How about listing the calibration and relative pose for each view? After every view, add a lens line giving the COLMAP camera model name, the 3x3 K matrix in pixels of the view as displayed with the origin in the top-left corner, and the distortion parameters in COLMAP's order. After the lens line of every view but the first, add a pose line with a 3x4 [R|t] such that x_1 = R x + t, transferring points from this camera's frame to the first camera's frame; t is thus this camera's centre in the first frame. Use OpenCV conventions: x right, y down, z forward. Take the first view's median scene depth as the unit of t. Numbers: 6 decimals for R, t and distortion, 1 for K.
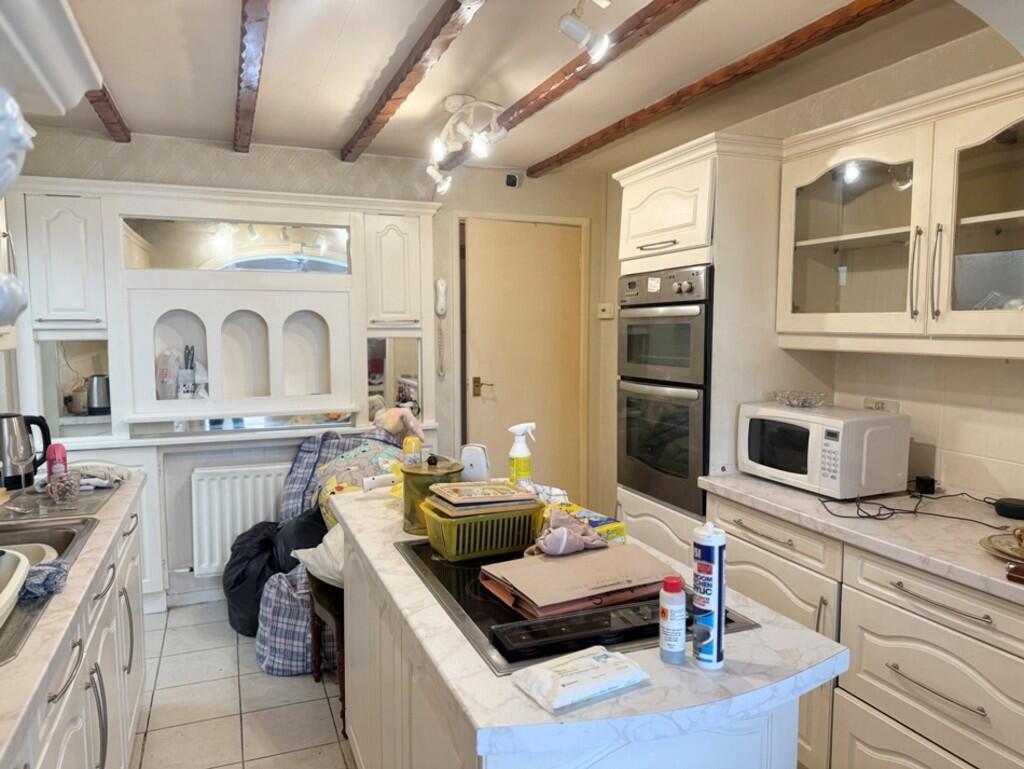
lens RADIAL K [[707.7, 0, 511.9], [0, 707.7, 382.4], [0, 0, 1]] dist [0.002435, -0.004968]
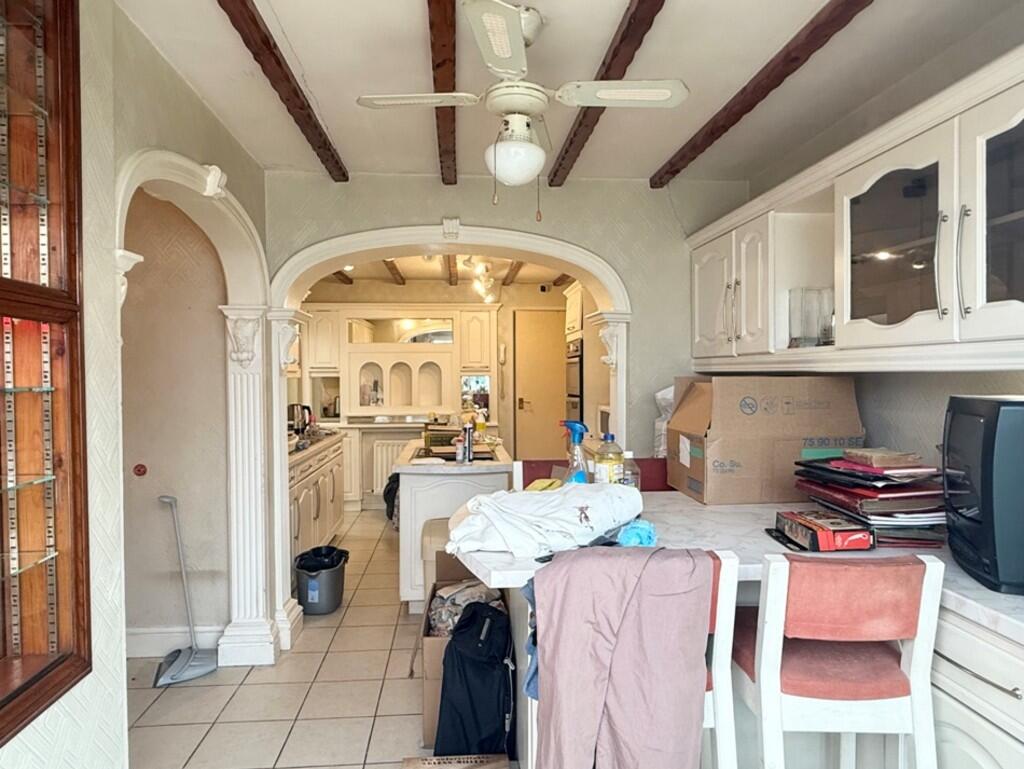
lens RADIAL K [[654.5, 0, 509.8], [0, 654.5, 386.1], [0, 0, 1]] dist [-0.002661, -0.000235]
pose [[0.951016, 0.001291, -0.309139, 0.490473], [-0.021049, 0.997941, -0.060586, 0.071573], [0.308424, 0.064125, 0.949085, -0.660227]]
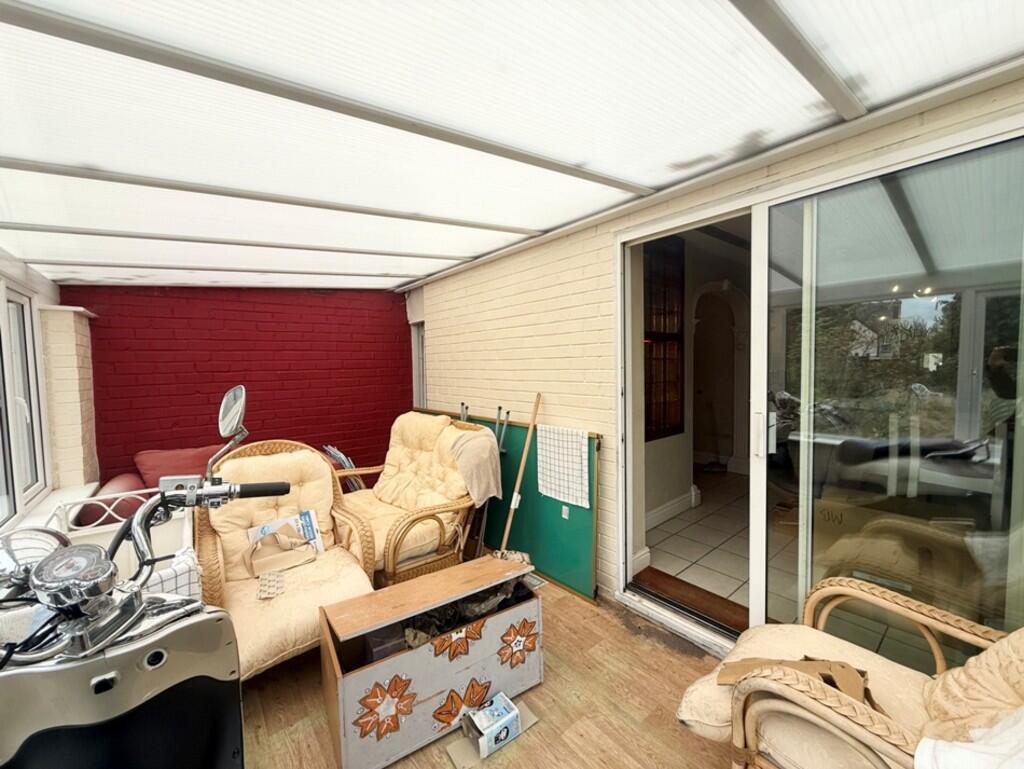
lens RADIAL K [[402.1, 0, 512.9], [0, 402.1, 382.9], [0, 0, 1]] dist [-0.005849, 0.000237]
pose [[0.292821, 0.047838, -0.954970, 1.155103], [-0.061153, 0.997640, 0.031225, 0.127060], [0.954210, 0.049256, 0.295055, -1.236758]]
